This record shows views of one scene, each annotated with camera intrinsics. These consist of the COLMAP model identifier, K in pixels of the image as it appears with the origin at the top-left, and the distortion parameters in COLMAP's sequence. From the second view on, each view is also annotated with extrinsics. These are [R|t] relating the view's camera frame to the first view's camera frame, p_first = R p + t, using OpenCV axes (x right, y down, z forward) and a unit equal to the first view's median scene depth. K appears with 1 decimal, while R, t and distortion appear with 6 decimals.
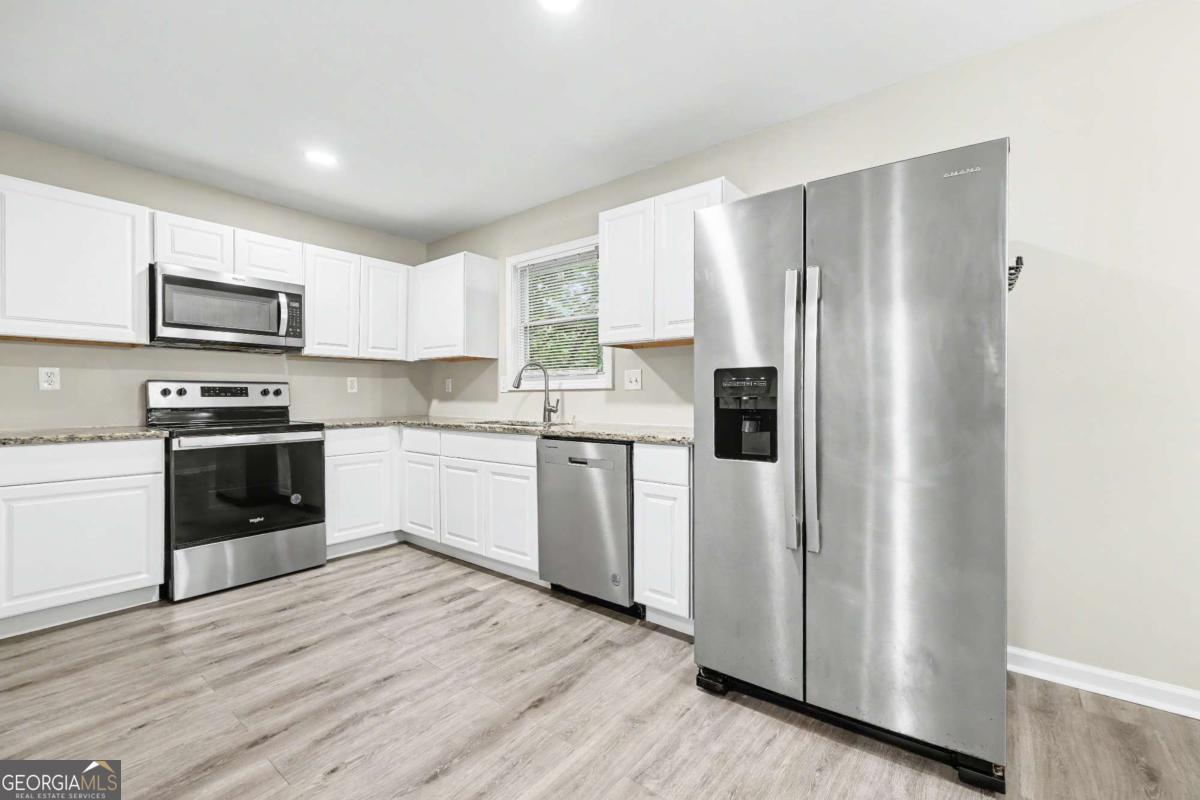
lens RADIAL K [[494.9, 0, 597.5], [0, 494.9, 401.9], [0, 0, 1]] dist [0.001928, -0.000457]
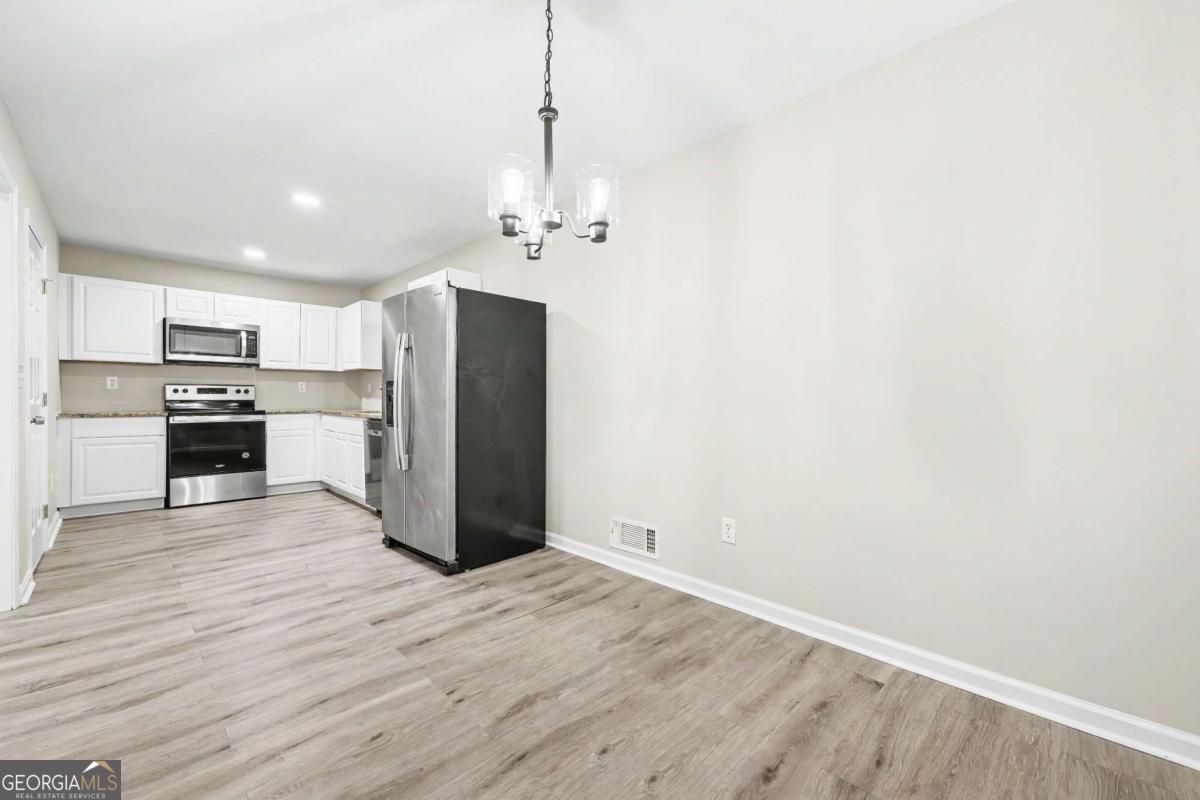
lens RADIAL K [[494.9, 0, 611.0], [0, 494.9, 405.4], [0, 0, 1]] dist [0.001928, -0.000457]
pose [[0.992682, 0.011899, -0.120173, 0.865099], [-0.010969, 0.999905, 0.008397, -0.000293], [0.120261, -0.007017, 0.992717, -0.542181]]
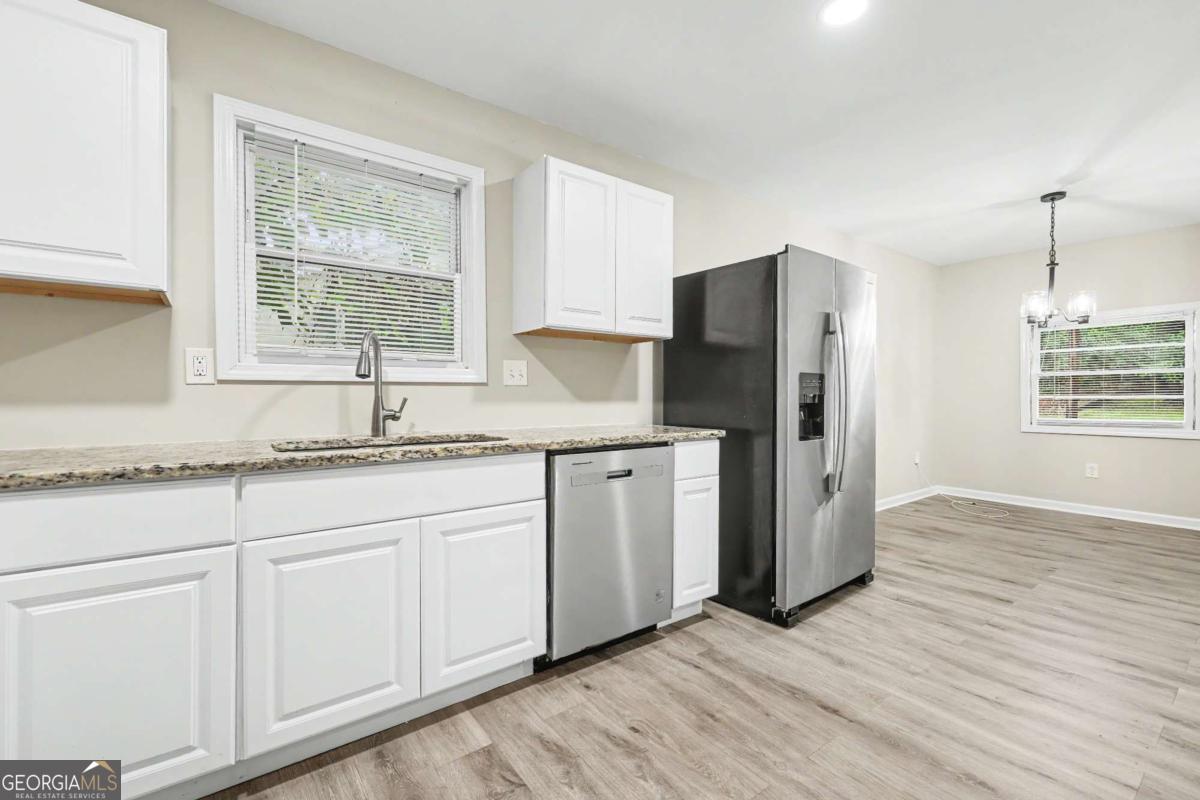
lens RADIAL K [[494.9, 0, 605.4], [0, 494.9, 400.4], [0, 0, 1]] dist [0.001928, -0.000457]
pose [[0.270678, -0.007752, 0.962639, -0.730413], [0.009447, 0.999941, 0.005396, -0.004081], [-0.962624, 0.007634, 0.270735, 0.721613]]
